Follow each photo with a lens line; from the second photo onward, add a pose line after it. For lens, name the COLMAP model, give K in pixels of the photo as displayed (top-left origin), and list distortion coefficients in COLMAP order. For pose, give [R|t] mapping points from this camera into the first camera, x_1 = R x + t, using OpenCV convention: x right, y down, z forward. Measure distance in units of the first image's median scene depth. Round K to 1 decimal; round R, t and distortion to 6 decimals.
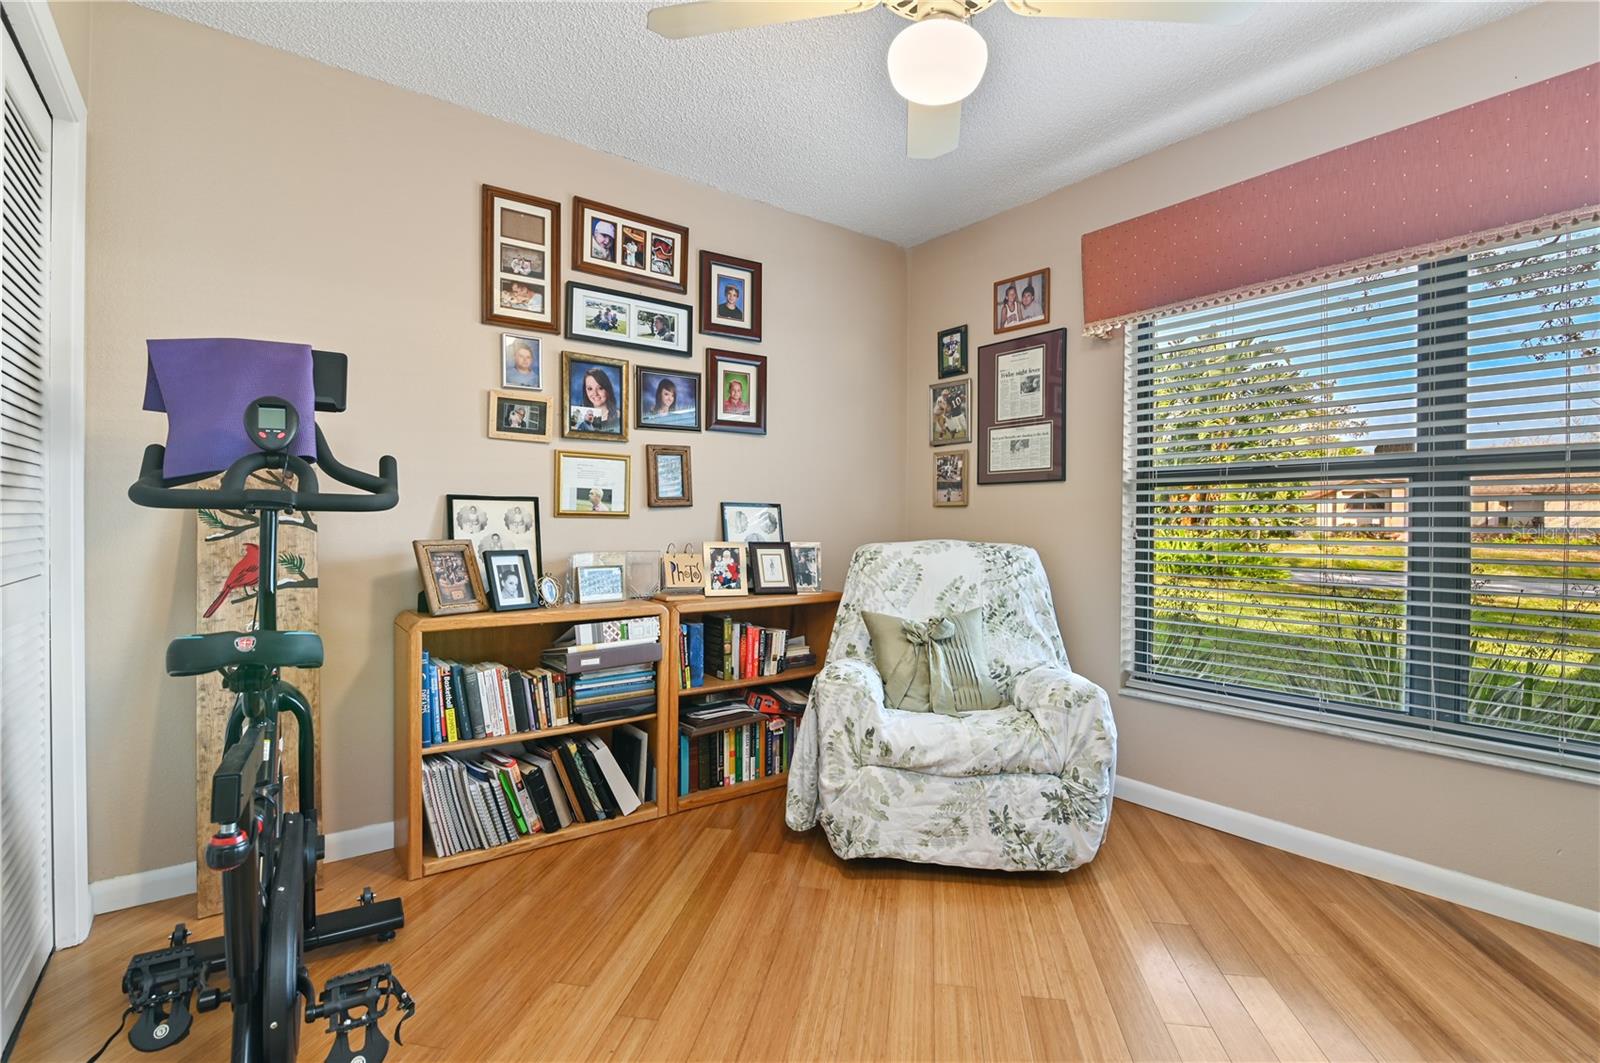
lens RADIAL K [[739.4, 0, 798.1], [0, 739.4, 528.9], [0, 0, 1]] dist [-0.017127, -0.000554]
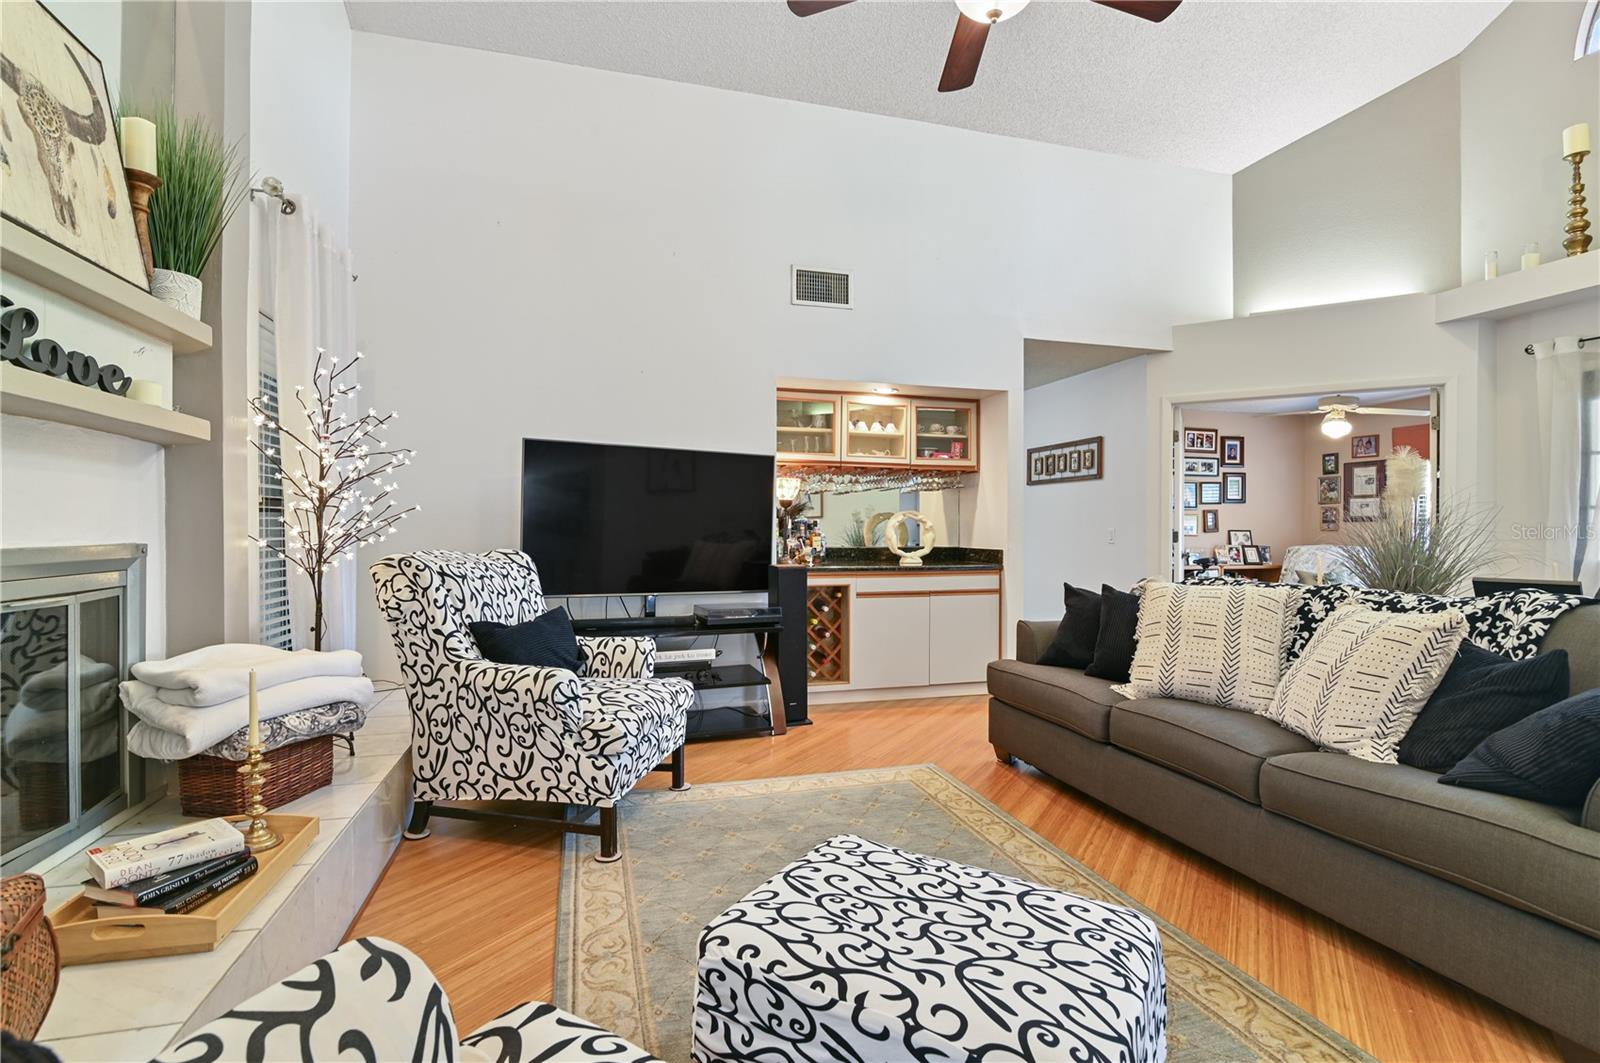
lens RADIAL K [[739.4, 0, 798.1], [0, 739.4, 528.9], [0, 0, 1]] dist [-0.017127, -0.000554]
pose [[0.926469, -0.001945, -0.376367, -0.639262], [-0.001590, 0.999957, -0.009082, -0.016419], [0.376369, 0.009013, 0.926426, -2.370903]]
